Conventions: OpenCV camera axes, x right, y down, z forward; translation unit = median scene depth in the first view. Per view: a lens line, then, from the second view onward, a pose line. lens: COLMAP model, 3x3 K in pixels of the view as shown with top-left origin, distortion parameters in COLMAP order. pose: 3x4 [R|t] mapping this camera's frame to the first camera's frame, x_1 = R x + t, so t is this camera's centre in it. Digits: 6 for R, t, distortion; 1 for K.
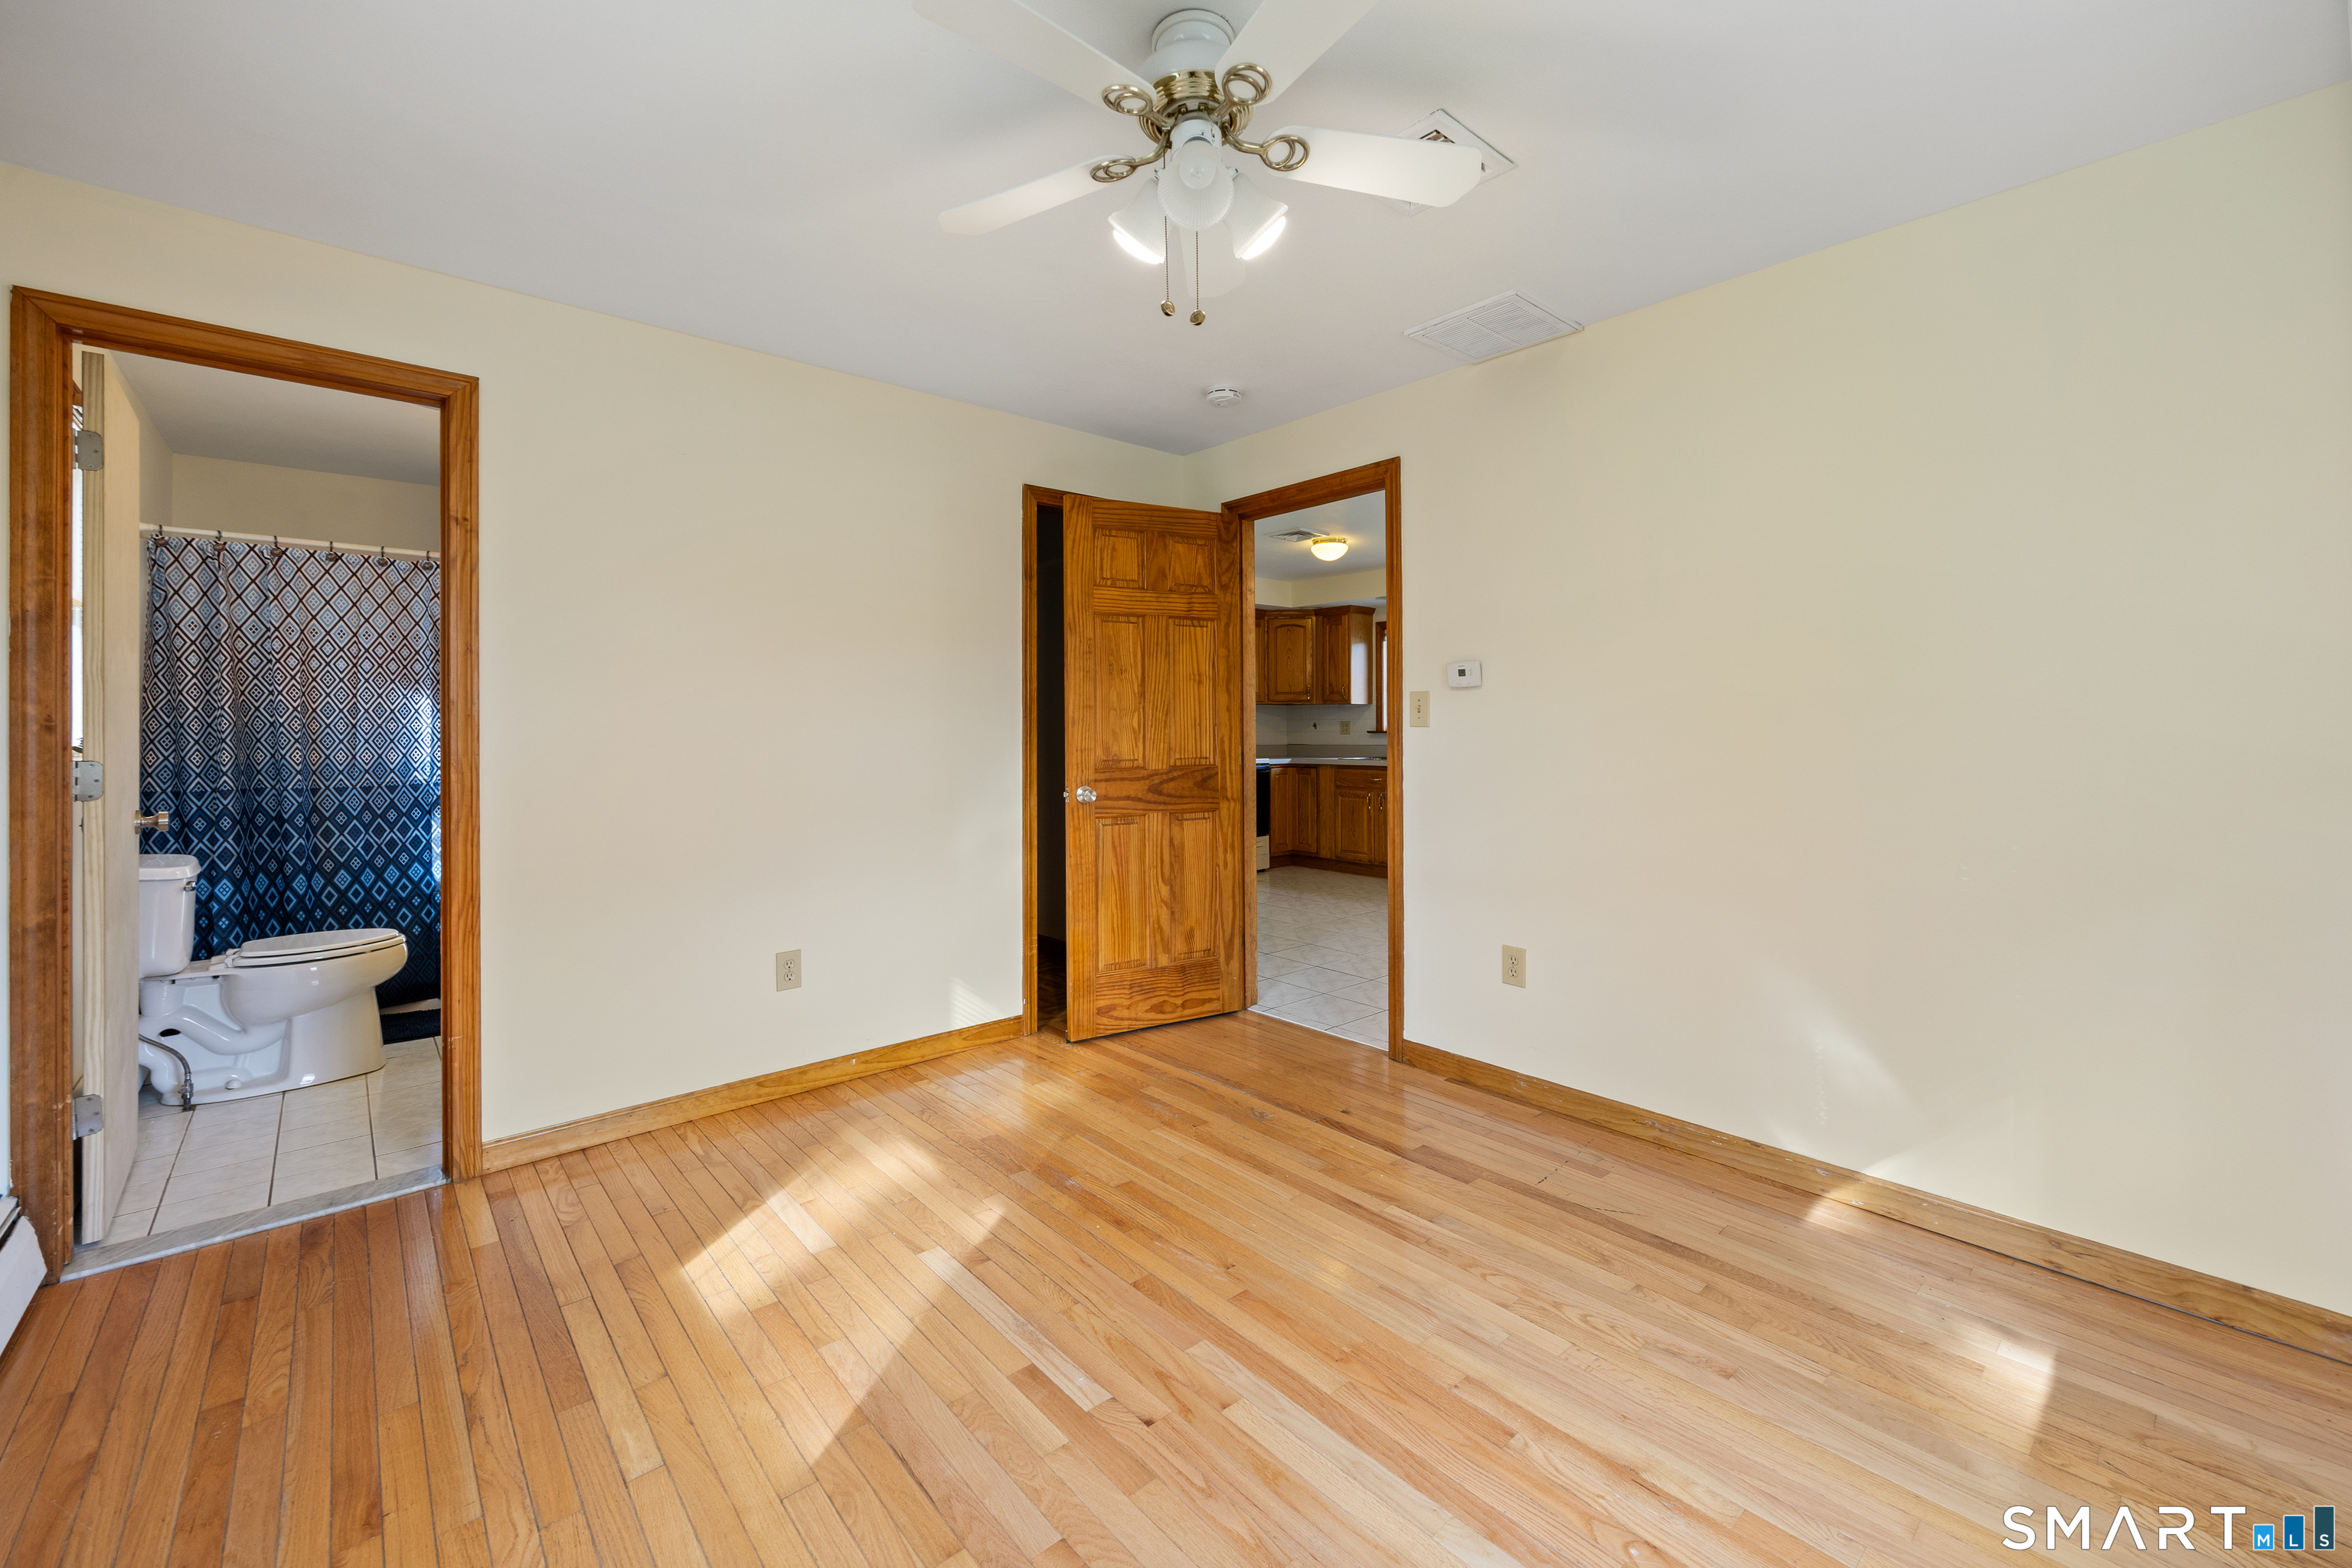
lens RADIAL K [[948.3, 0, 1167.5], [0, 948.3, 728.8], [0, 0, 1]] dist [0.001922, 0.000300]
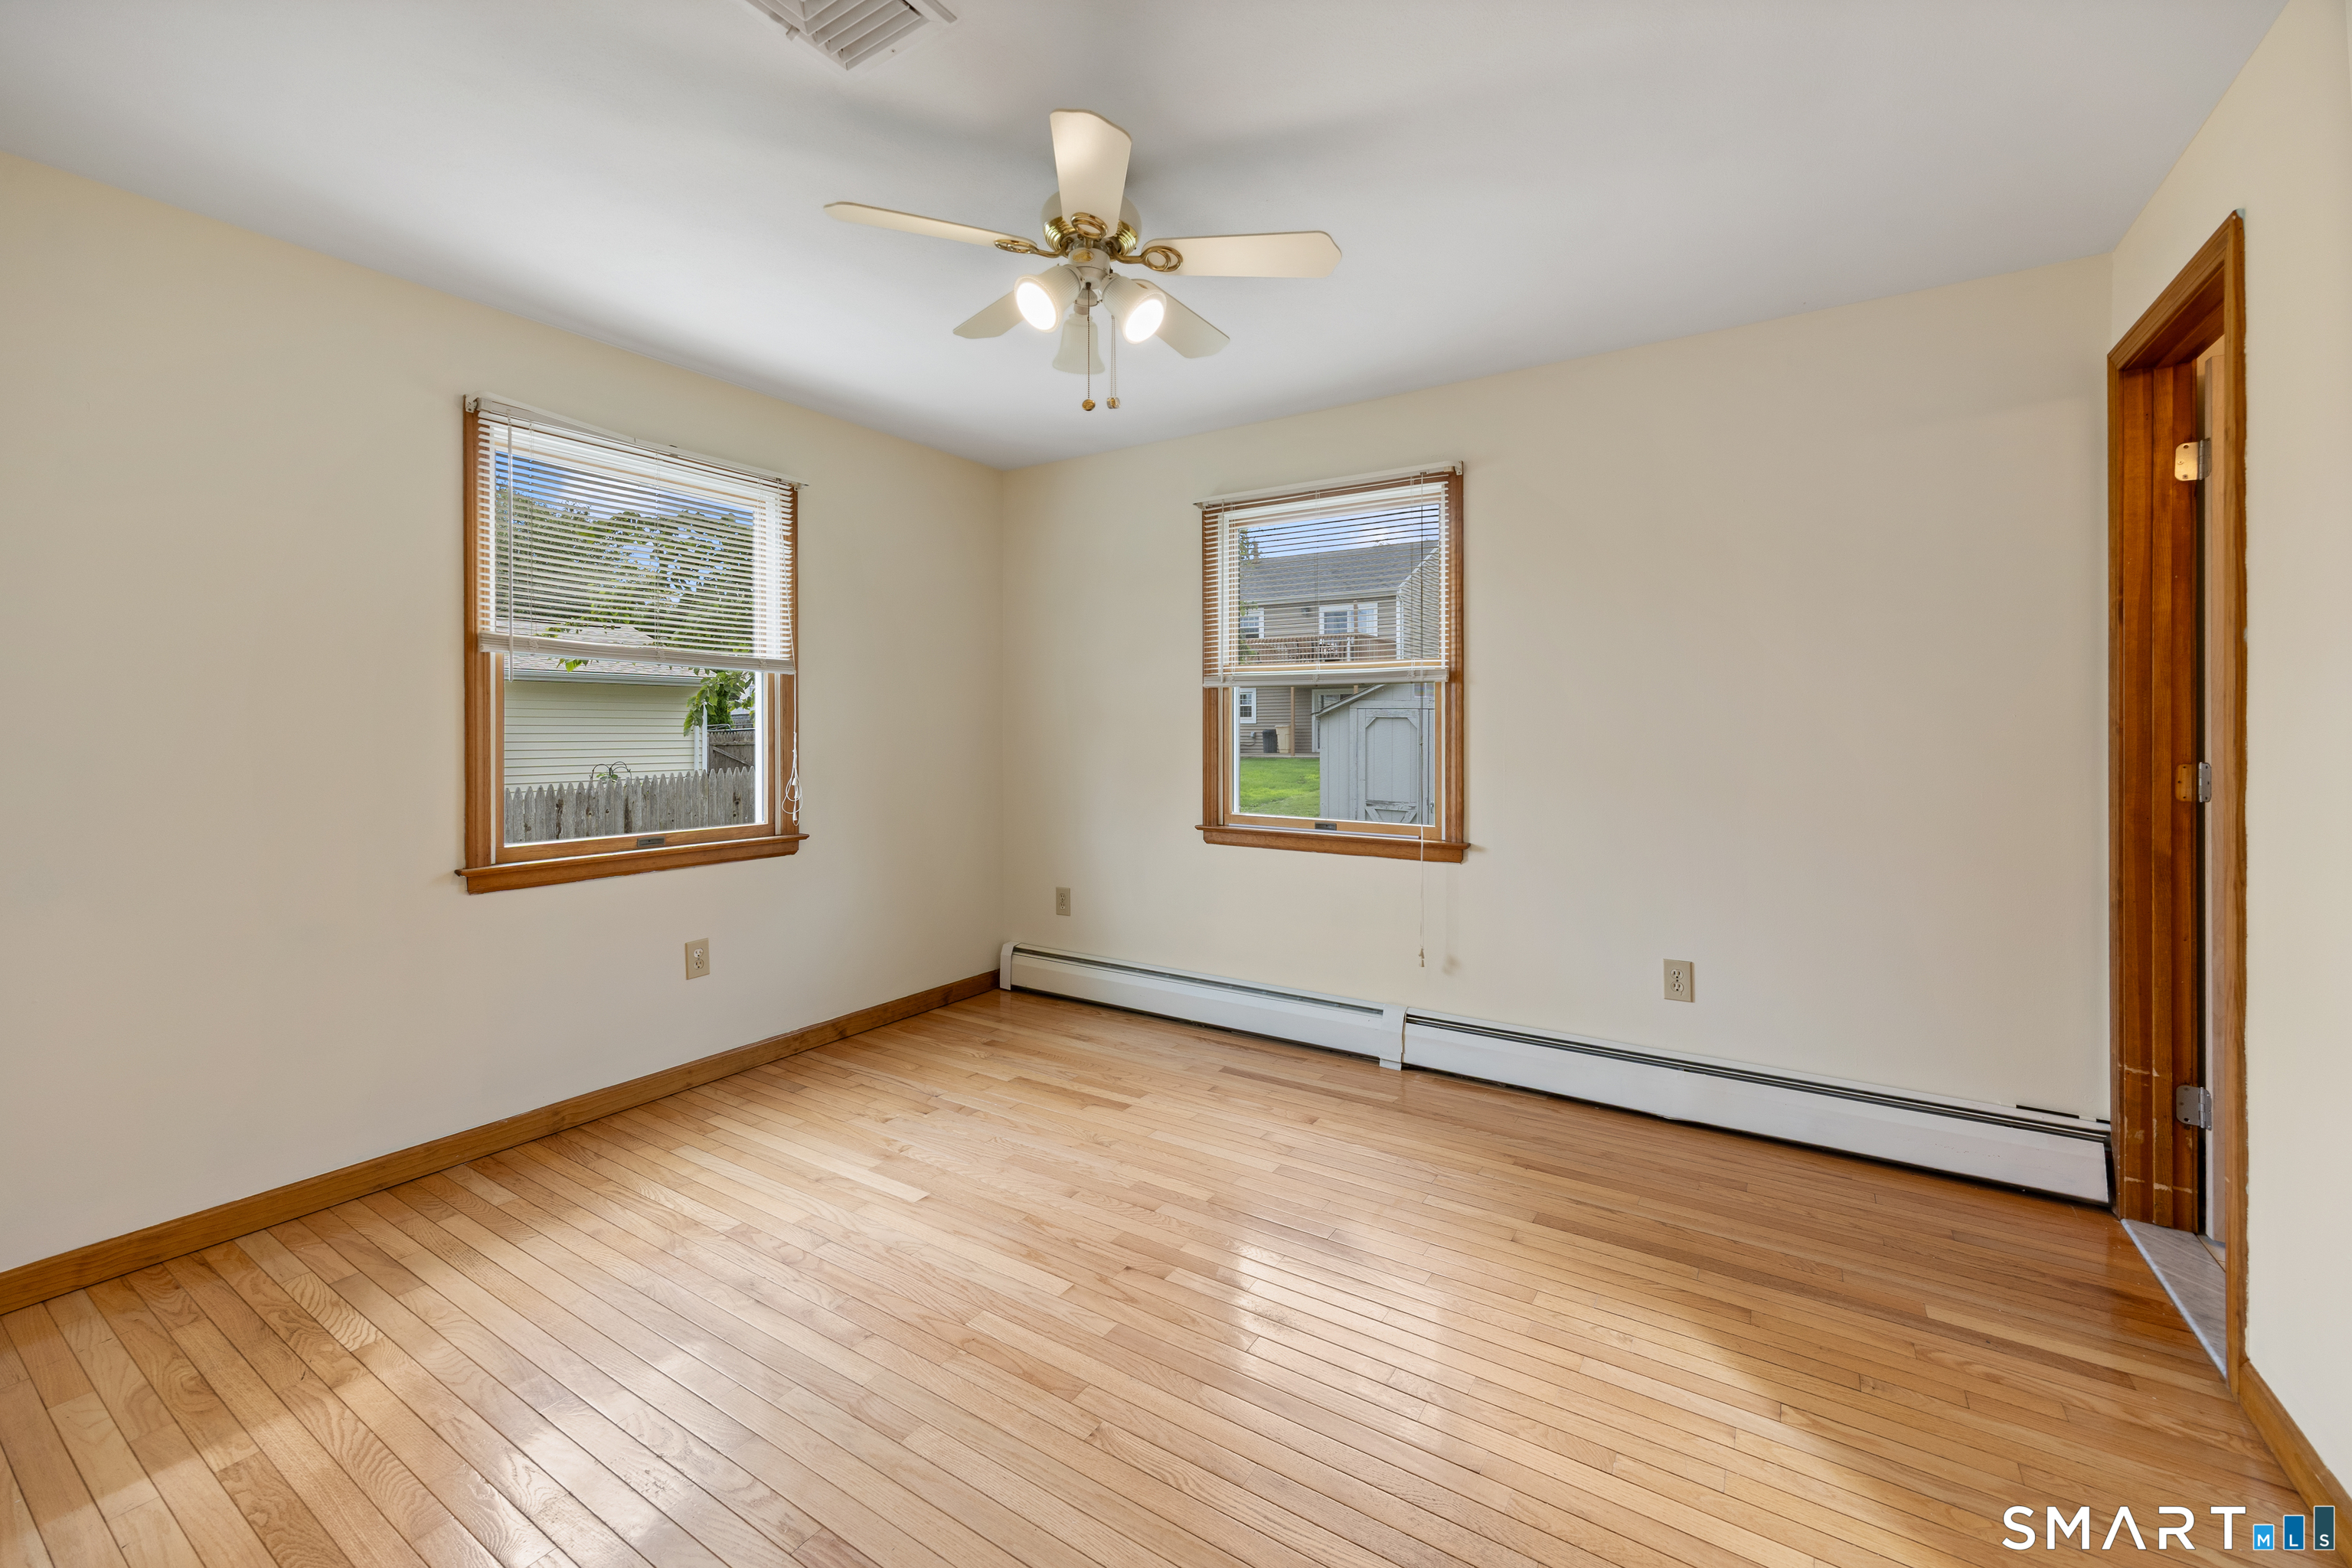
lens RADIAL K [[948.3, 0, 1167.5], [0, 948.3, 728.8], [0, 0, 1]] dist [0.001922, 0.000300]
pose [[-0.960947, 0.004642, -0.276692, 0.229393], [0.003226, 0.999979, 0.005572, -0.009307], [0.276712, 0.004462, -0.960943, 1.825553]]
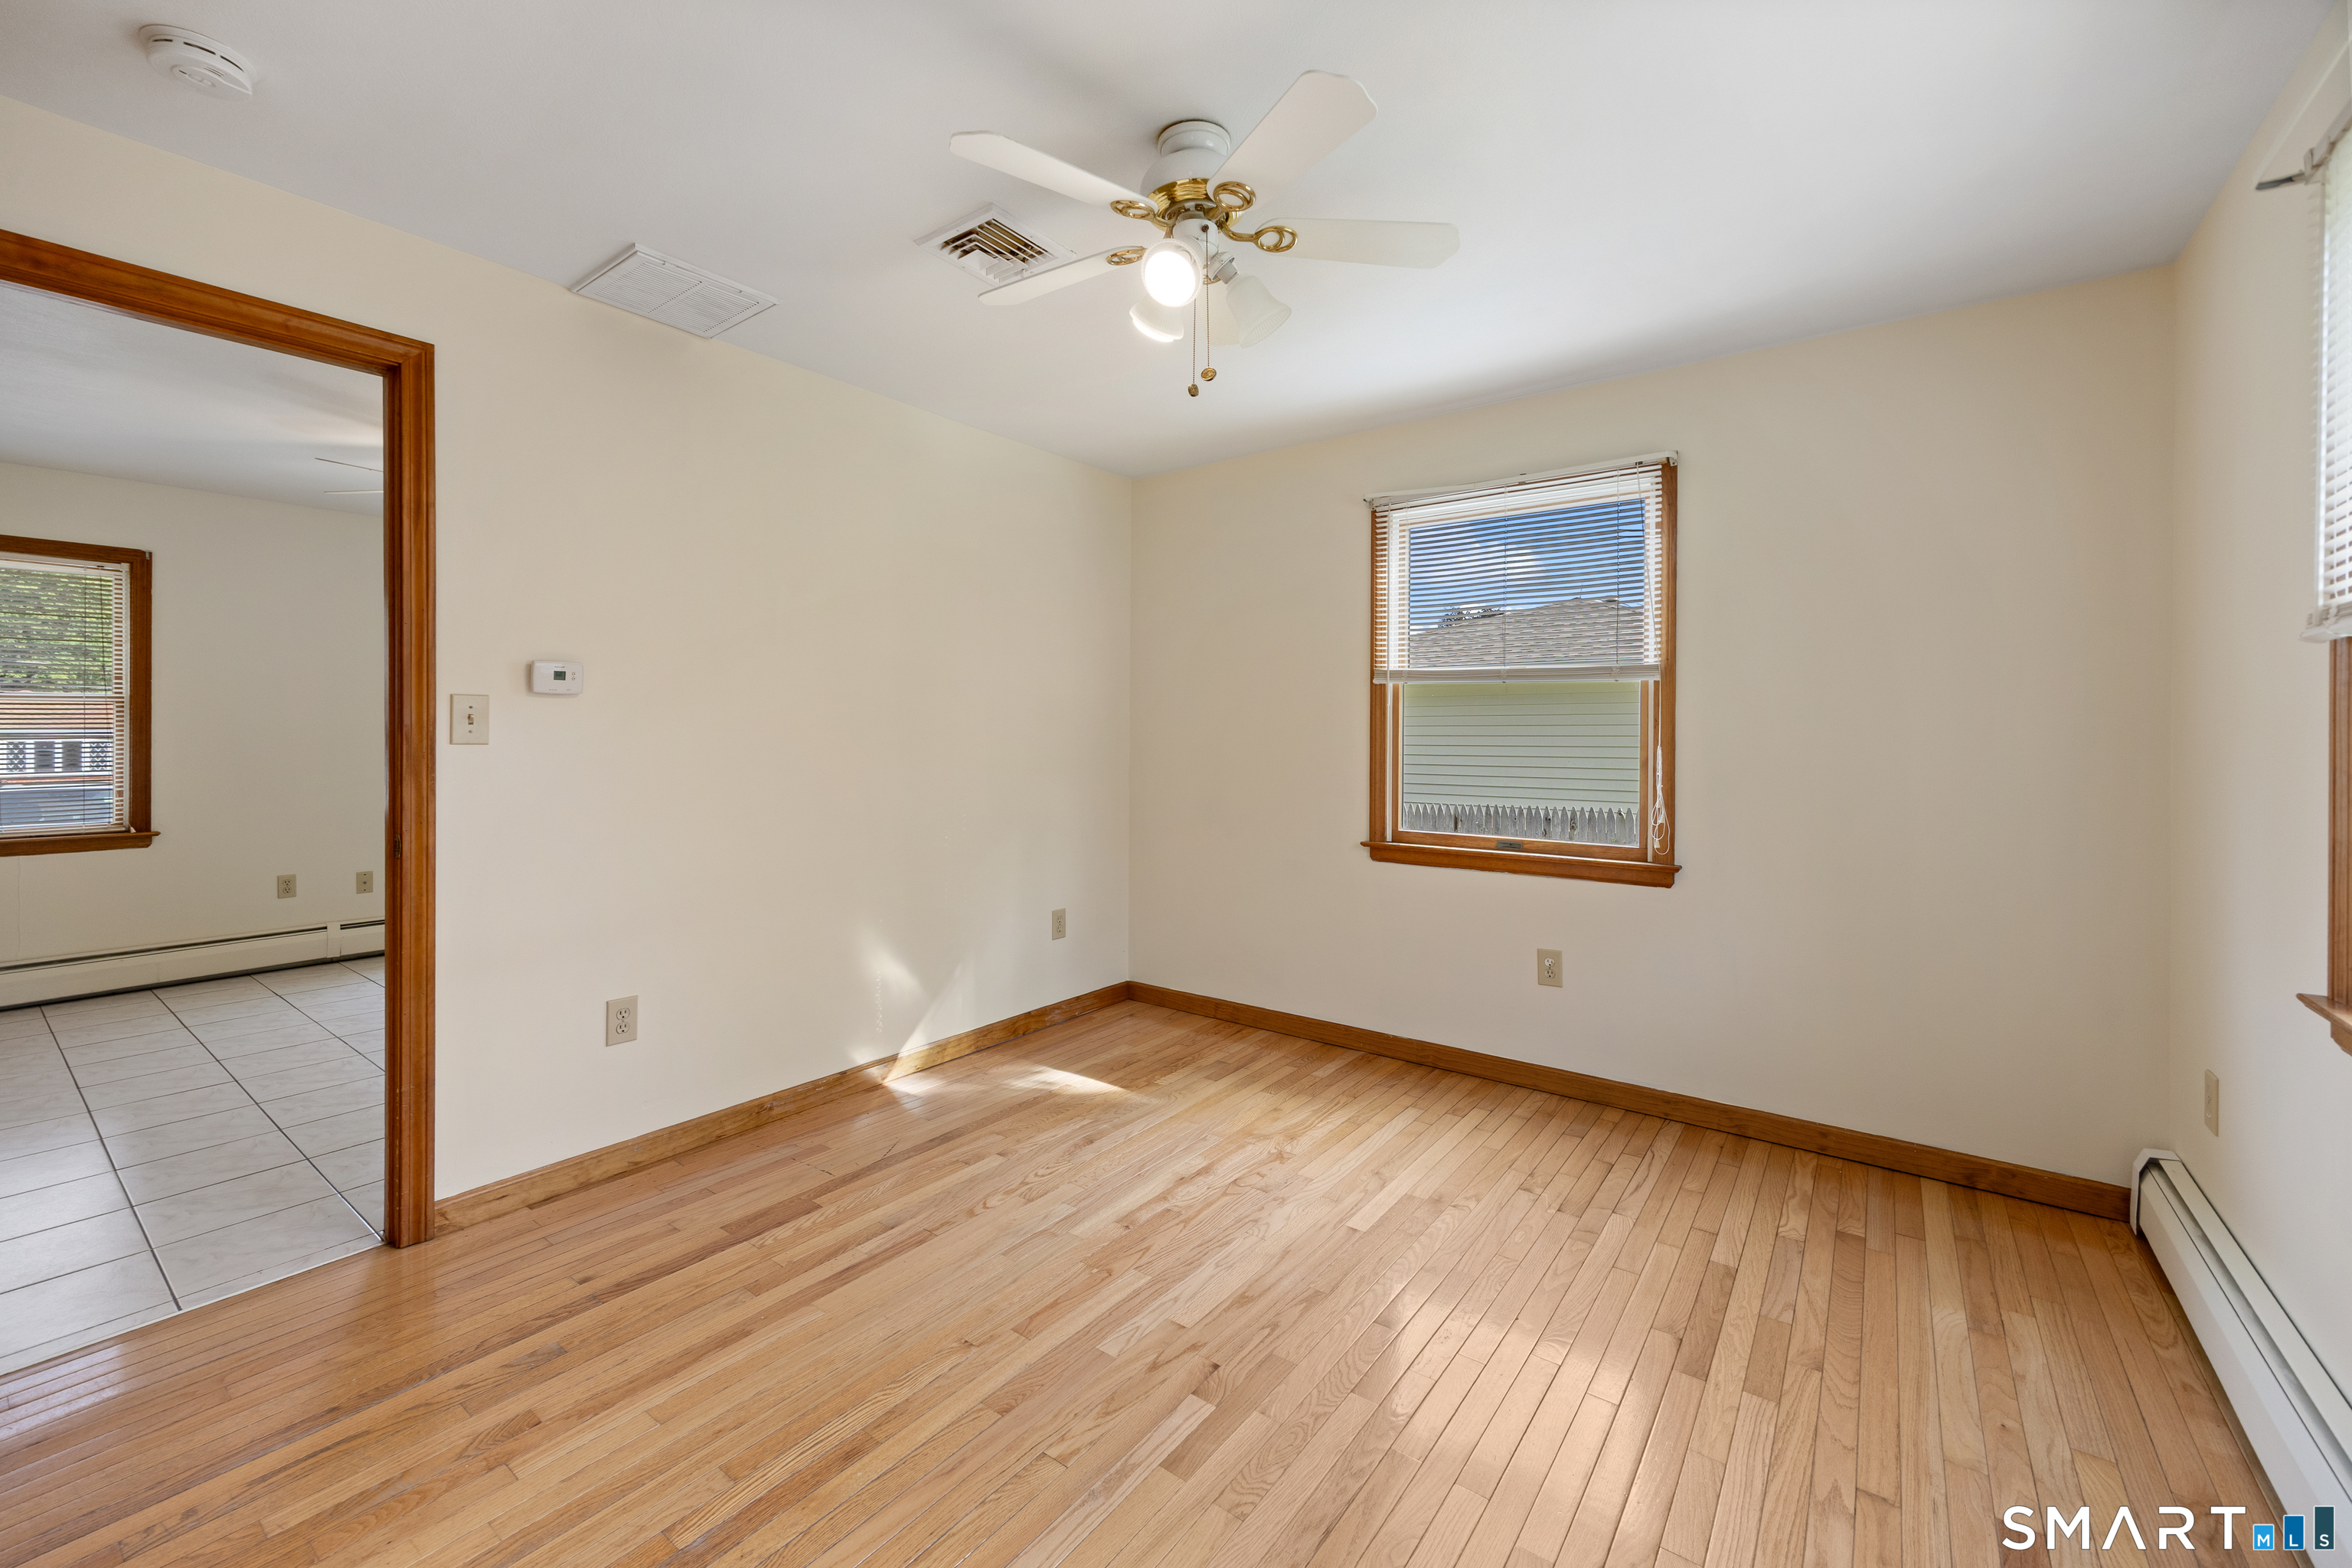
lens RADIAL K [[948.7, 0, 1190.2], [0, 948.7, 738.5], [0, 0, 1]] dist [0.002173, 0.000233]
pose [[-0.217252, 0.000030, 0.976115, -0.899900], [0.002459, 0.999997, 0.000517, -0.010837], [-0.976112, 0.002513, -0.217252, 1.029780]]
